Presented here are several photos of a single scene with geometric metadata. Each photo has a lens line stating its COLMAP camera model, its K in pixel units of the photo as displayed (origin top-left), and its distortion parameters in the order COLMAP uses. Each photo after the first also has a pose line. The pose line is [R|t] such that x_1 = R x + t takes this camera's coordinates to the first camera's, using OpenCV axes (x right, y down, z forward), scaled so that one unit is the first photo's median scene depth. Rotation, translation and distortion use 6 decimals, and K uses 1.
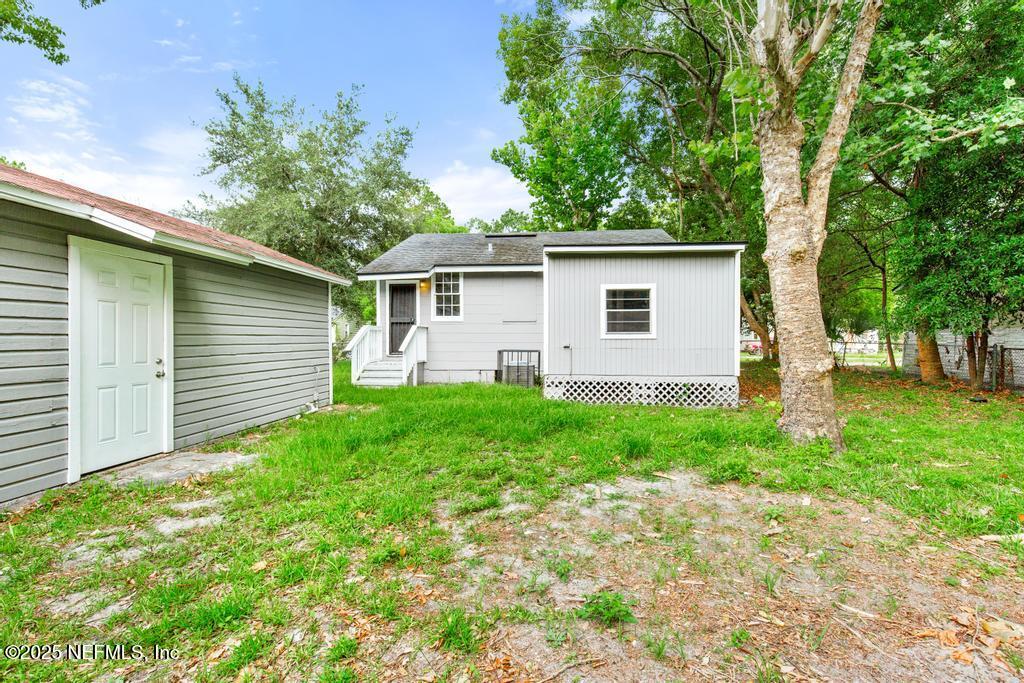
lens RADIAL K [[470.3, 0, 506.5], [0, 470.3, 342.6], [0, 0, 1]] dist [0.010005, -0.003126]
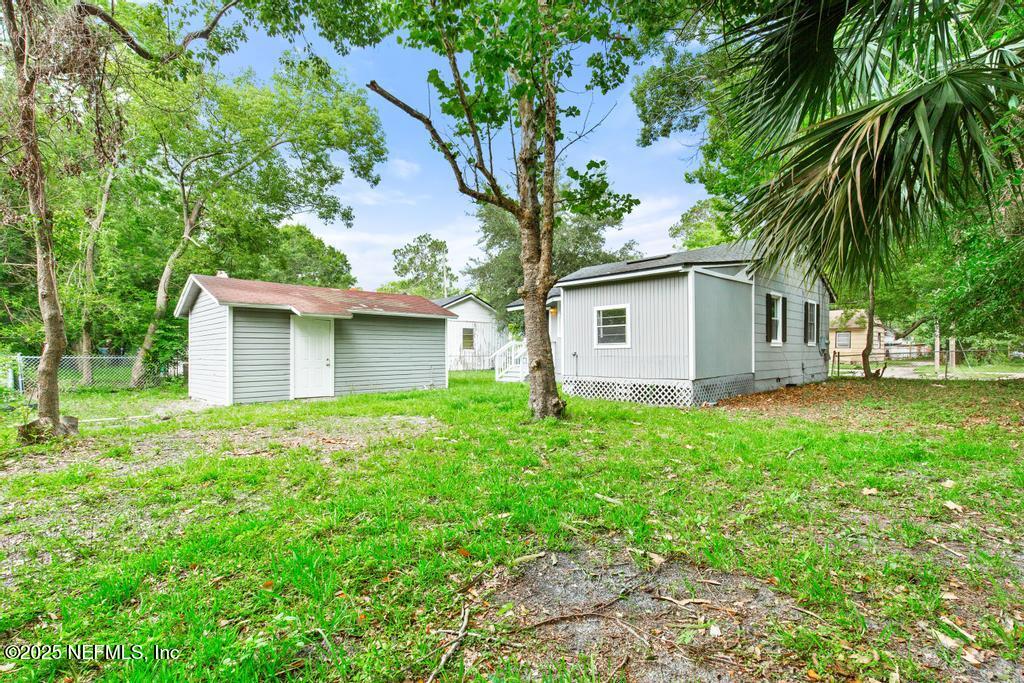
lens RADIAL K [[470.3, 0, 515.6], [0, 470.3, 347.0], [0, 0, 1]] dist [0.010005, -0.003126]
pose [[0.760153, -0.014667, -0.649578, 0.889555], [0.001608, 0.999785, -0.020693, 0.014513], [0.649742, 0.014685, 0.760013, -0.133951]]
